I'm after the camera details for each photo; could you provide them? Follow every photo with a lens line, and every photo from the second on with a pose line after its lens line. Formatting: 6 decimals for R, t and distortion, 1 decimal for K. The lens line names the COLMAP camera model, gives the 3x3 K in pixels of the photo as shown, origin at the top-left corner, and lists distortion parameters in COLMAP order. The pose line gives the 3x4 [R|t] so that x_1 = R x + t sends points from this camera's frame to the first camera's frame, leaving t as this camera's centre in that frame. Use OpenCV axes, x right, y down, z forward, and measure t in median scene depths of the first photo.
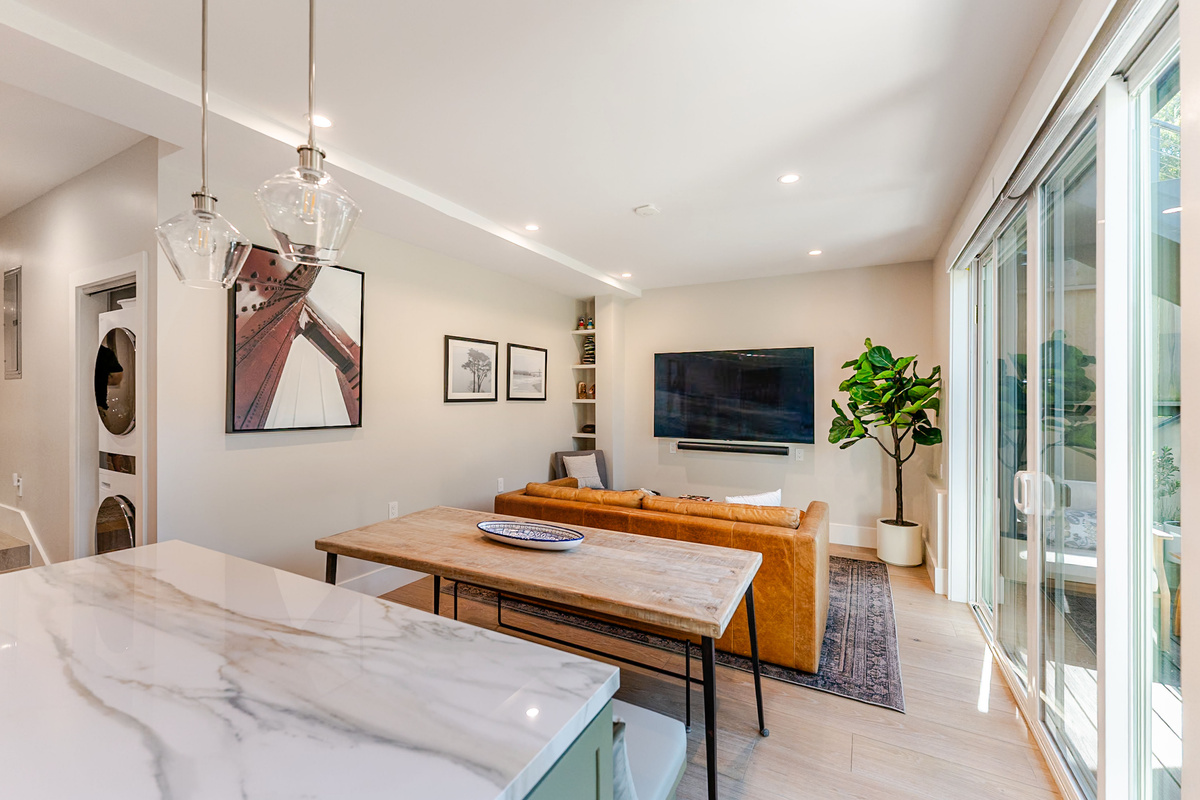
lens RADIAL K [[500.2, 0, 593.4], [0, 500.2, 388.8], [0, 0, 1]] dist [-0.003773, 0.000188]
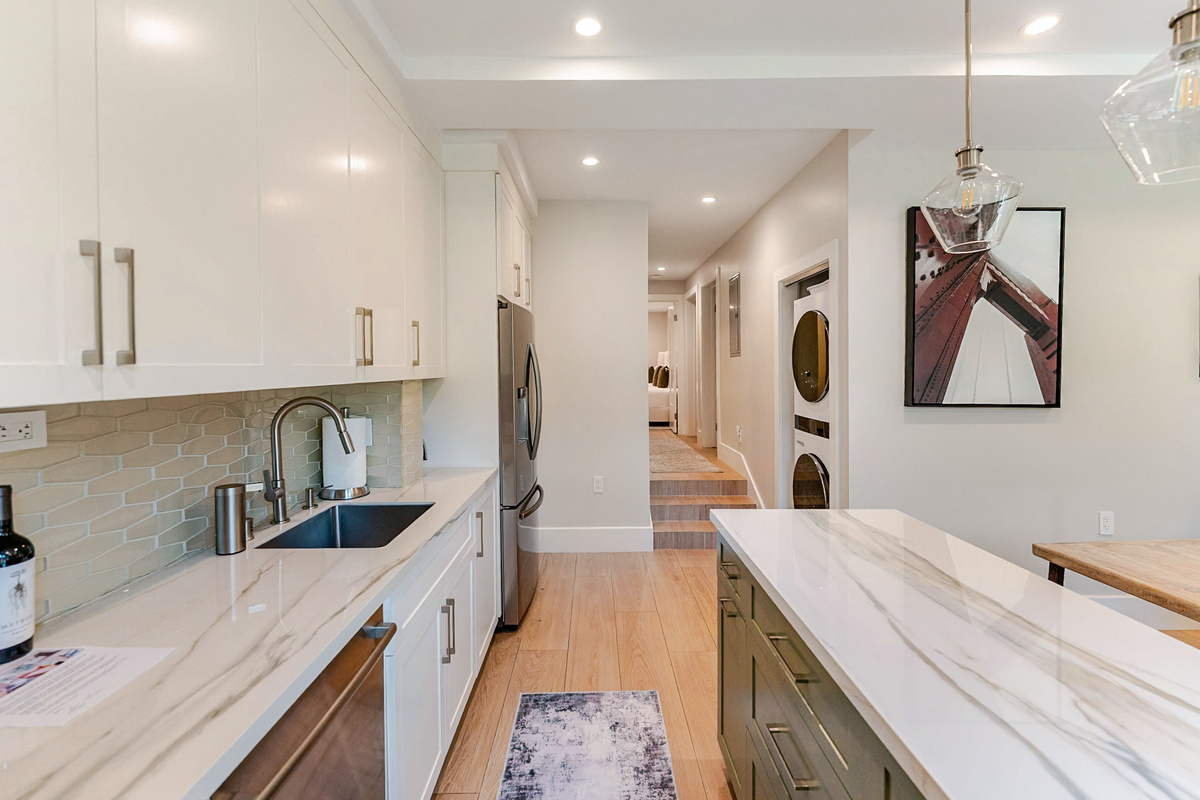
lens RADIAL K [[517.2, 0, 597.3], [0, 517.2, 375.6], [0, 0, 1]] dist [0.001215, -0.001842]
pose [[0.489897, 0.007771, -0.871746, -0.137467], [0.018730, 0.999636, 0.019437, -0.003140], [0.871579, -0.025850, 0.489573, -0.030775]]
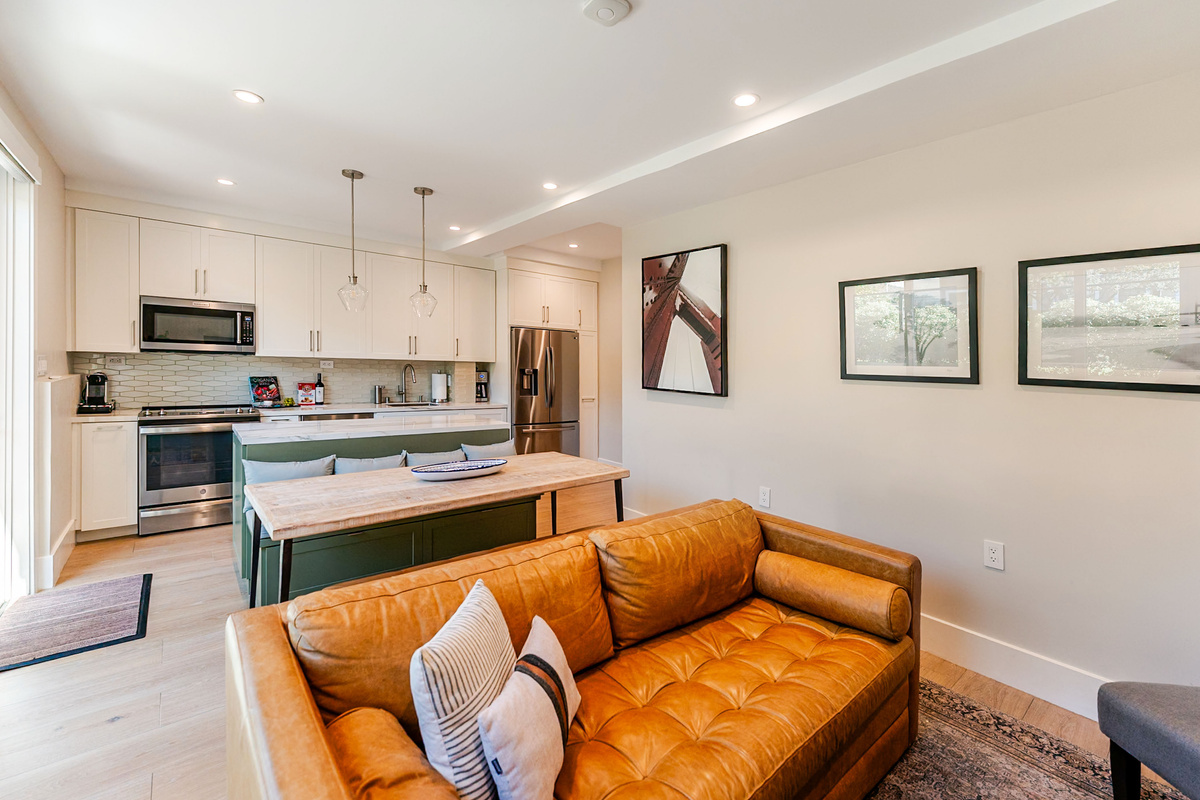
lens RADIAL K [[500.2, 0, 598.7], [0, 500.2, 391.6], [0, 0, 1]] dist [-0.003773, 0.000188]
pose [[-0.355001, 0.036596, -0.934149, 0.704421], [-0.020666, 0.998682, 0.046977, 0.028721], [0.934638, 0.035982, -0.353777, 1.360329]]
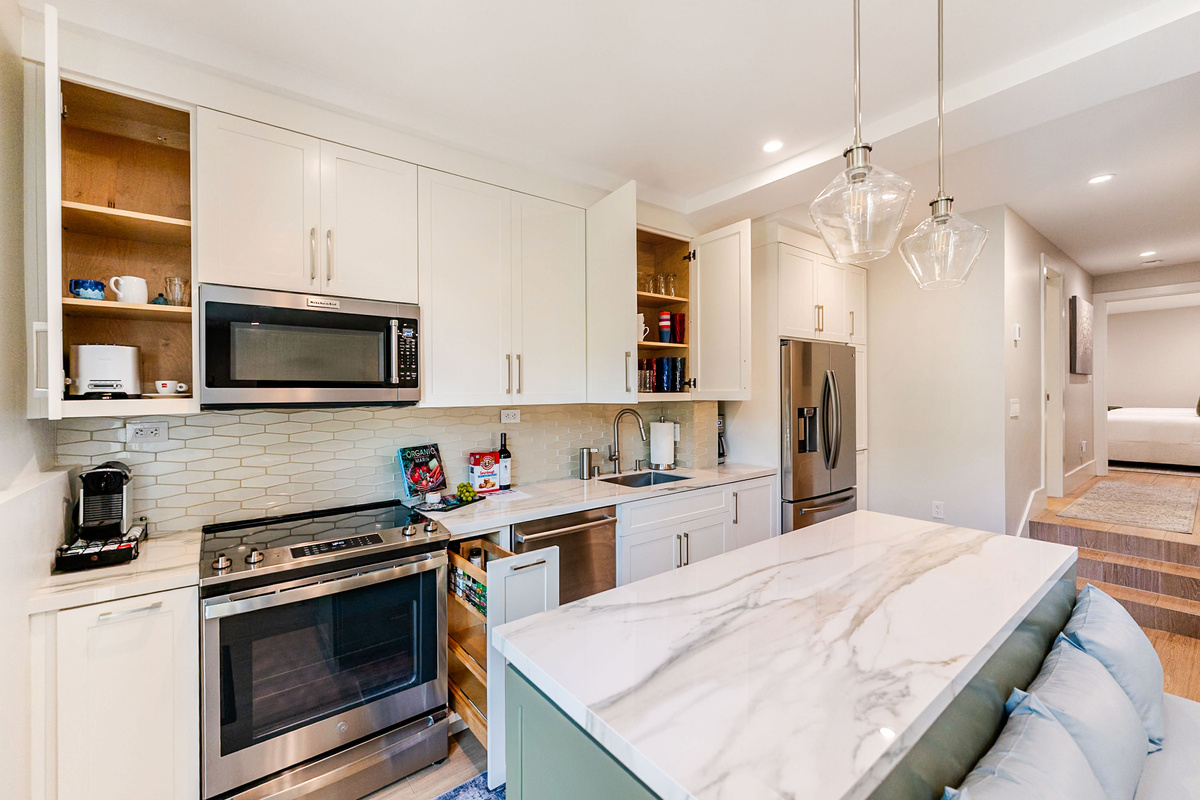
lens RADIAL K [[500.2, 0, 600.3], [0, 500.2, 402.4], [0, 0, 1]] dist [-0.003773, 0.000188]
pose [[-0.396210, 0.011871, -0.918083, 0.228202], [0.023637, 0.999717, 0.002726, 0.008892], [0.917856, -0.020621, -0.396378, 0.373875]]
